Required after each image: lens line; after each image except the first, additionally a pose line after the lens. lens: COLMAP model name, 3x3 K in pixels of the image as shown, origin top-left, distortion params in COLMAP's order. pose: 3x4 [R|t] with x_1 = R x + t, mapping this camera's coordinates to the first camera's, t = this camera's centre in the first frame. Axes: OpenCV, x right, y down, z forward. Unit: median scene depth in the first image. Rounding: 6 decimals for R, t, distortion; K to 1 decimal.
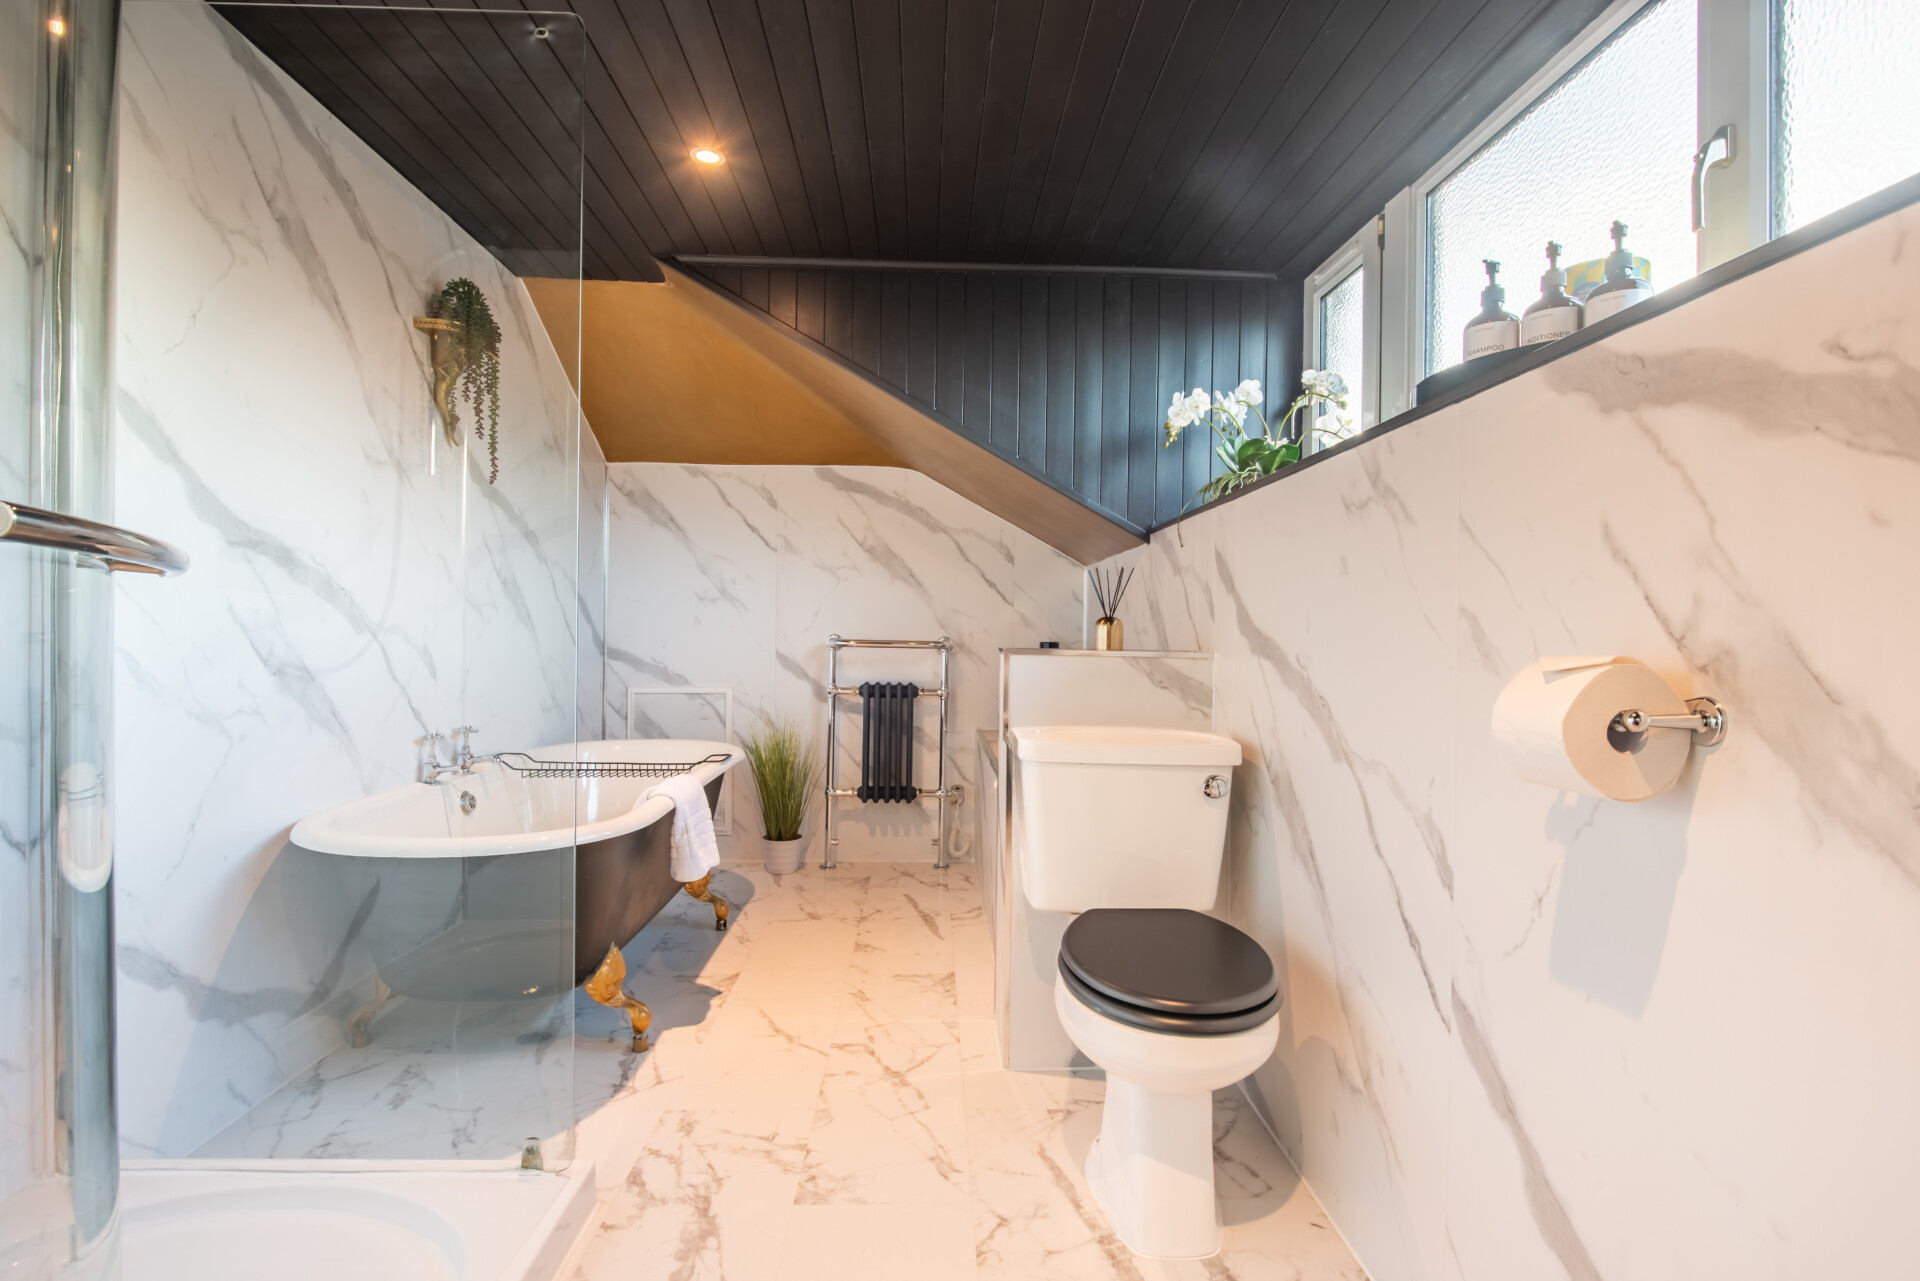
lens RADIAL K [[941.9, 0, 960.8], [0, 941.9, 636.5], [0, 0, 1]] dist [0.000566, 0.000093]
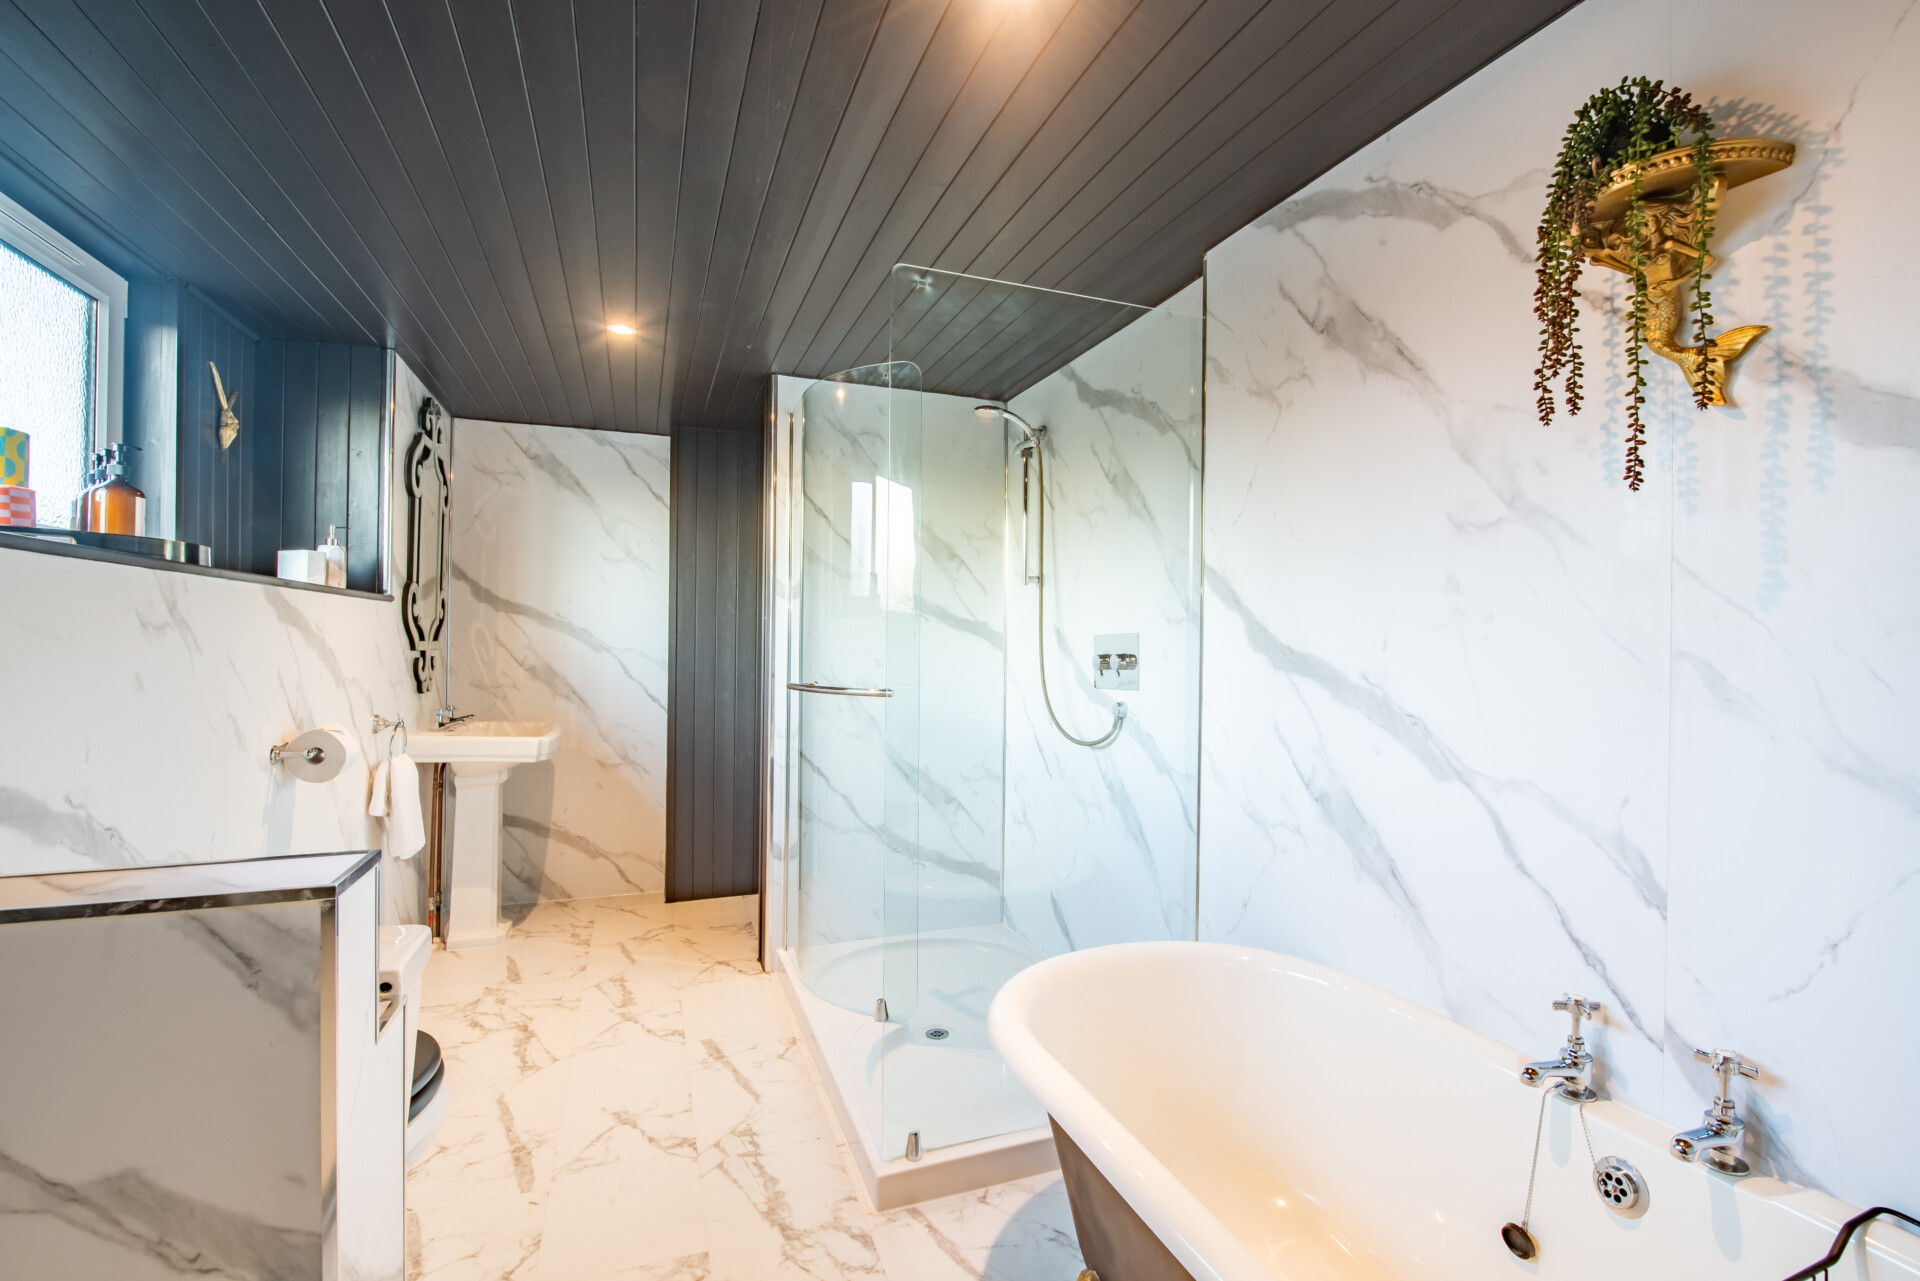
lens RADIAL K [[848.5, 0, 959.7], [0, 848.5, 648.0], [0, 0, 1]] dist [-0.001085, -0.000471]
pose [[-0.946460, -0.023287, -0.321979, -0.107842], [-0.025090, 0.999684, 0.001450, -0.117806], [0.321843, 0.009451, -0.946746, 1.862762]]
